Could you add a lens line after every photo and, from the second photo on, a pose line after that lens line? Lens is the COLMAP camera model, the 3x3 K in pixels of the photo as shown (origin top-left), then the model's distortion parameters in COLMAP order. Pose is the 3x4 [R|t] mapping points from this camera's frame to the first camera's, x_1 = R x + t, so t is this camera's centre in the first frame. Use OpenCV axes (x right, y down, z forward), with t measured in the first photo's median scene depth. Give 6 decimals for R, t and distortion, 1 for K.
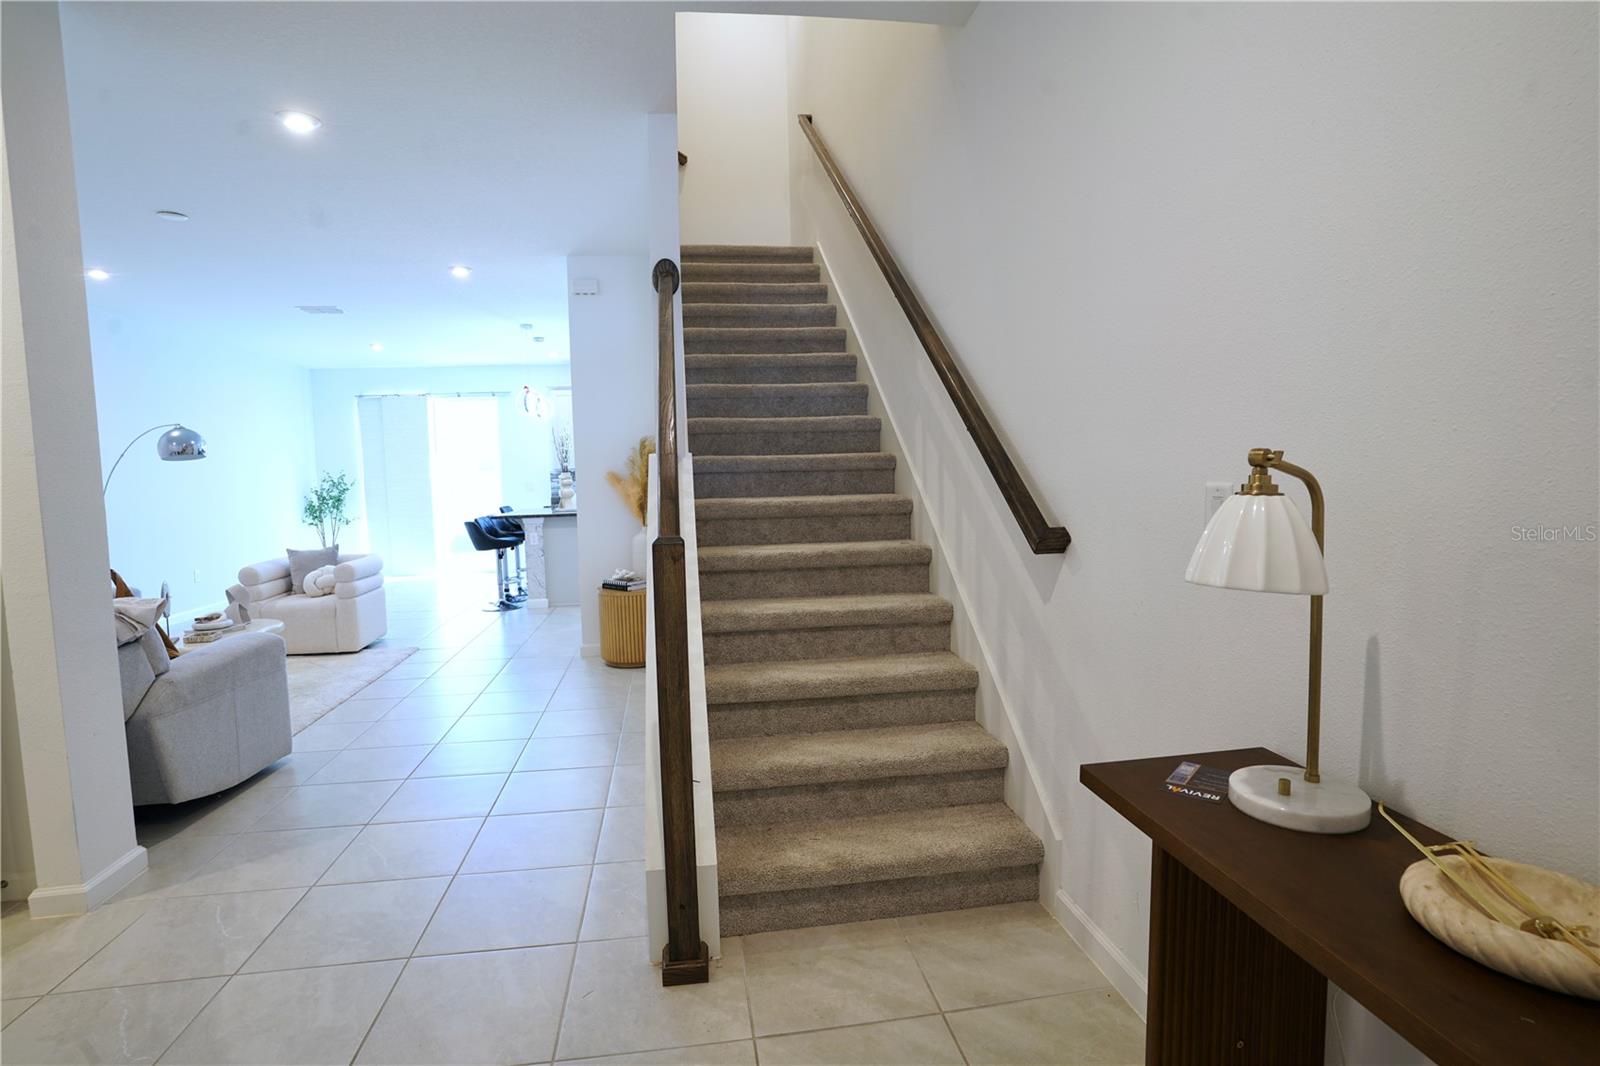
lens RADIAL K [[779.6, 0, 790.9], [0, 779.6, 529.4], [0, 0, 1]] dist [-0.081779, 0.040172]
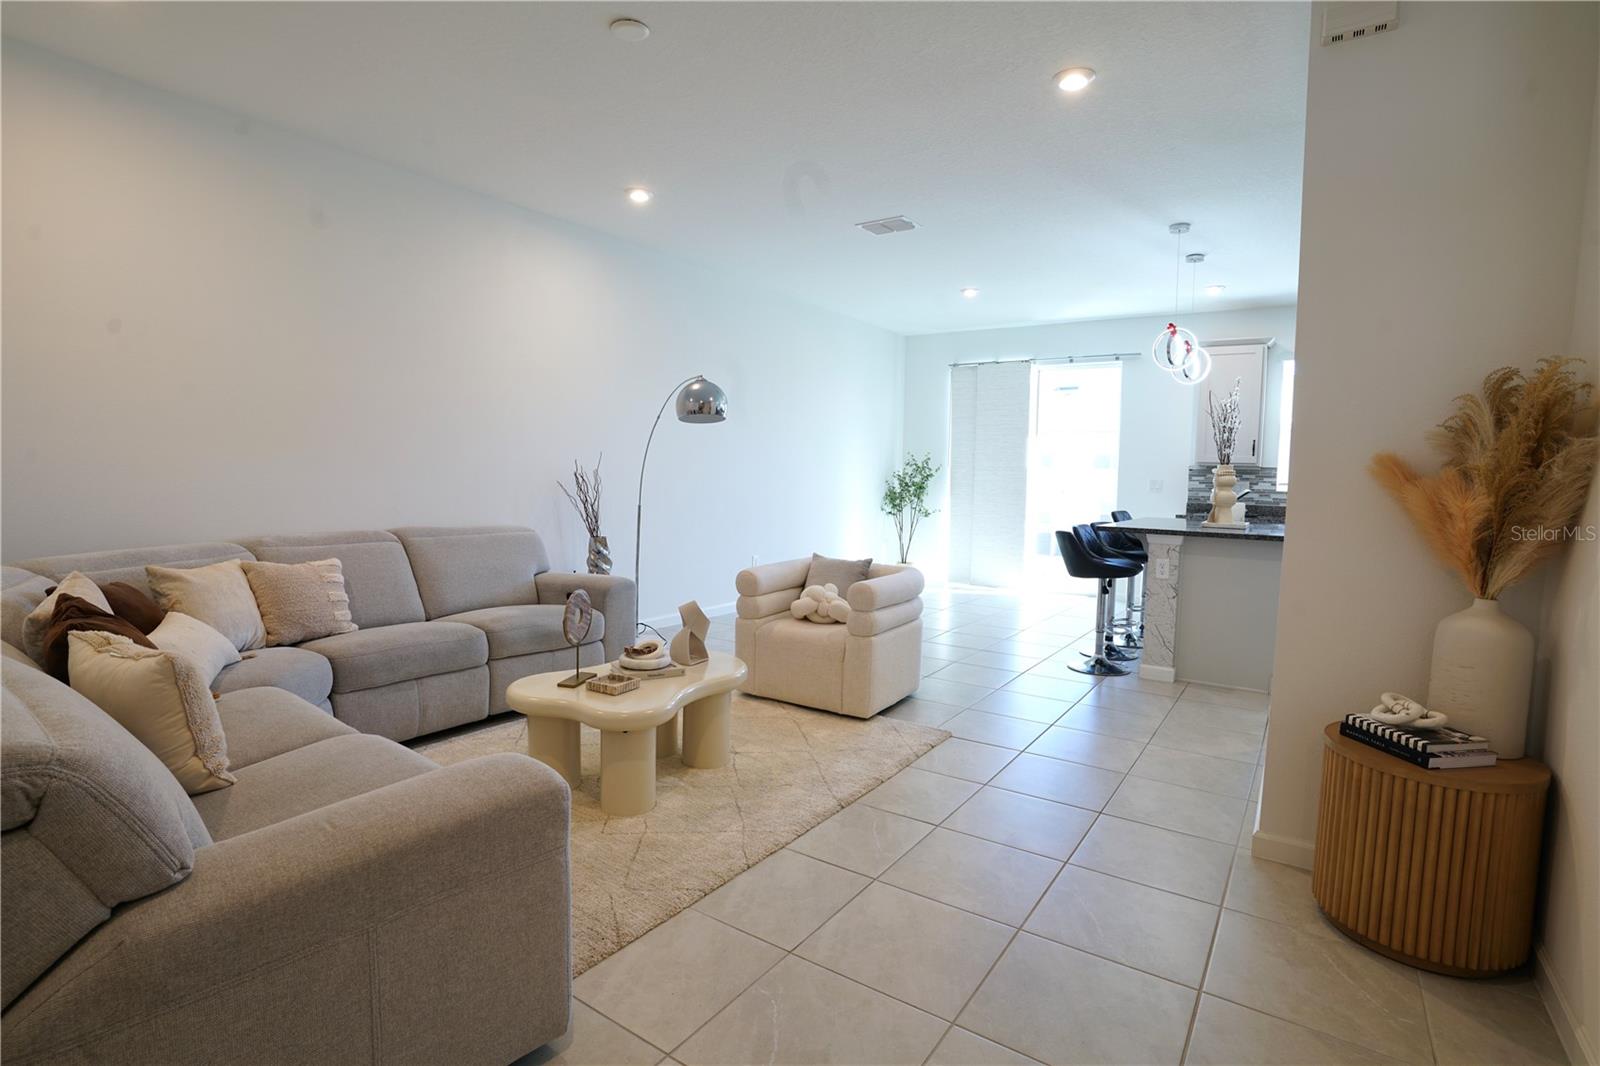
lens RADIAL K [[779.6, 0, 790.9], [0, 779.6, 529.4], [0, 0, 1]] dist [-0.081779, 0.040172]
pose [[0.725466, 0.091797, -0.682109, -0.220617], [-0.090831, 0.995167, 0.037323, -0.024093], [0.682238, 0.034880, 0.730297, 0.579947]]
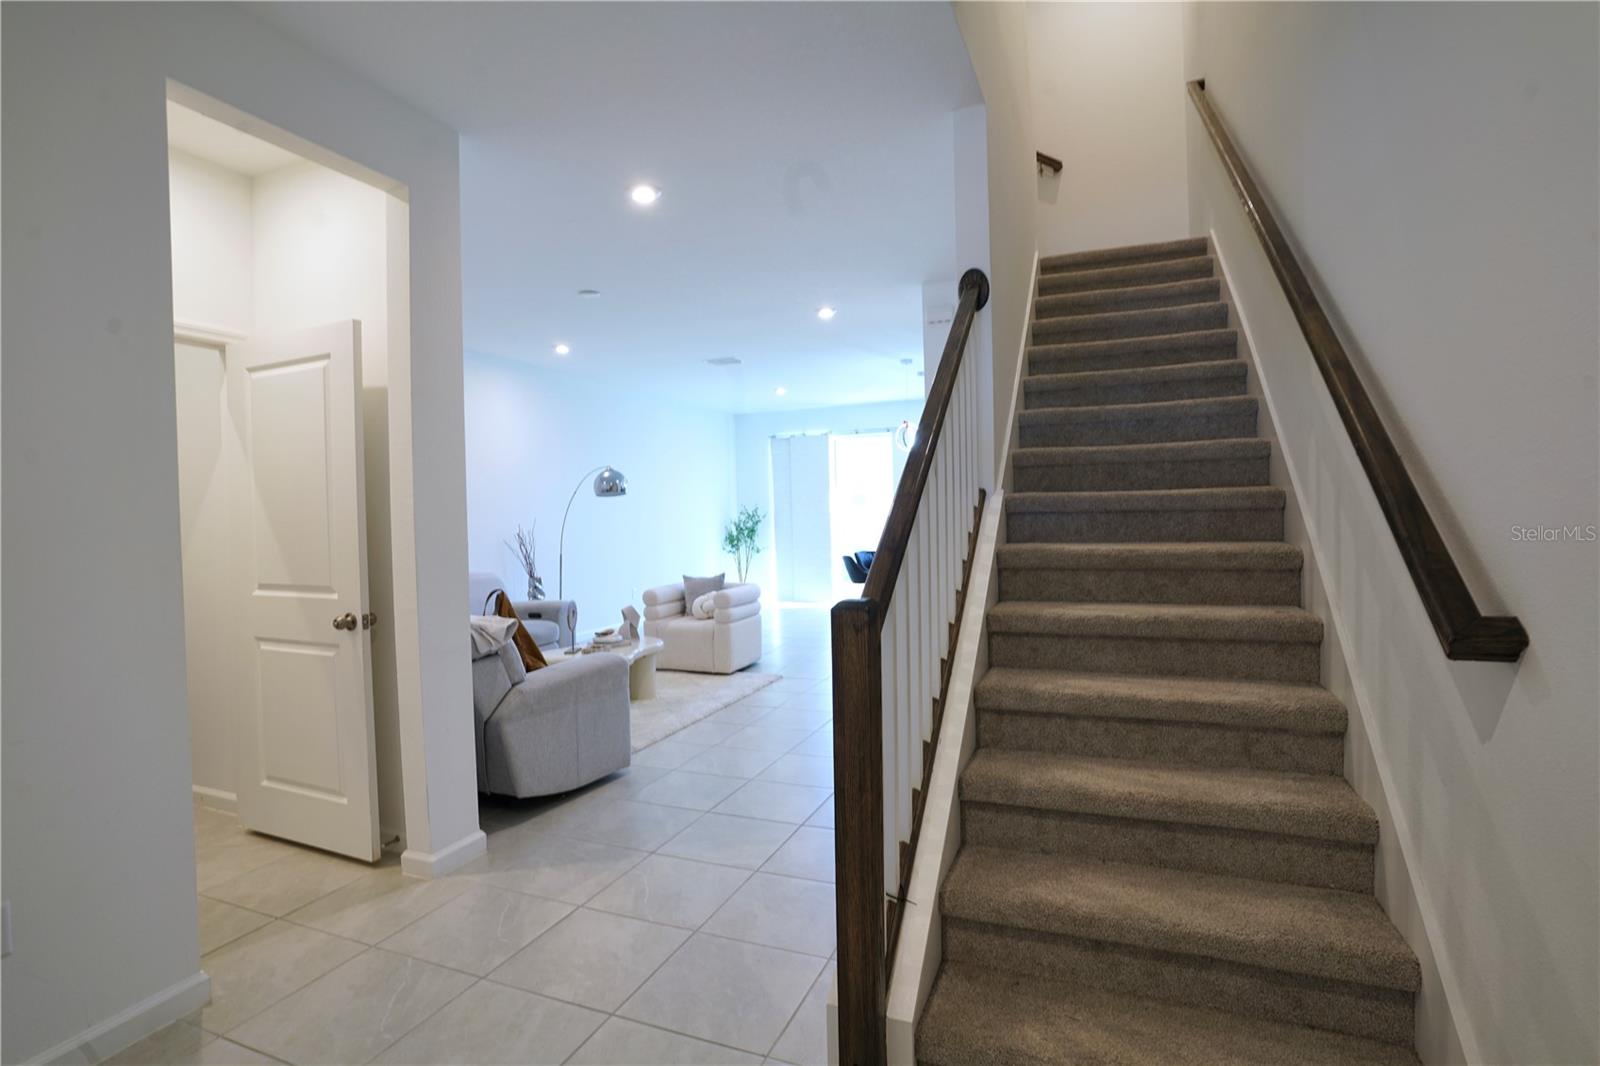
lens RADIAL K [[779.6, 0, 790.9], [0, 779.6, 529.4], [0, 0, 1]] dist [-0.081779, 0.040172]
pose [[0.858905, 0.014997, -0.511916, 0.079703], [-0.036297, 0.998840, -0.031638, -0.014225], [0.510848, 0.045755, 0.858453, 0.112508]]
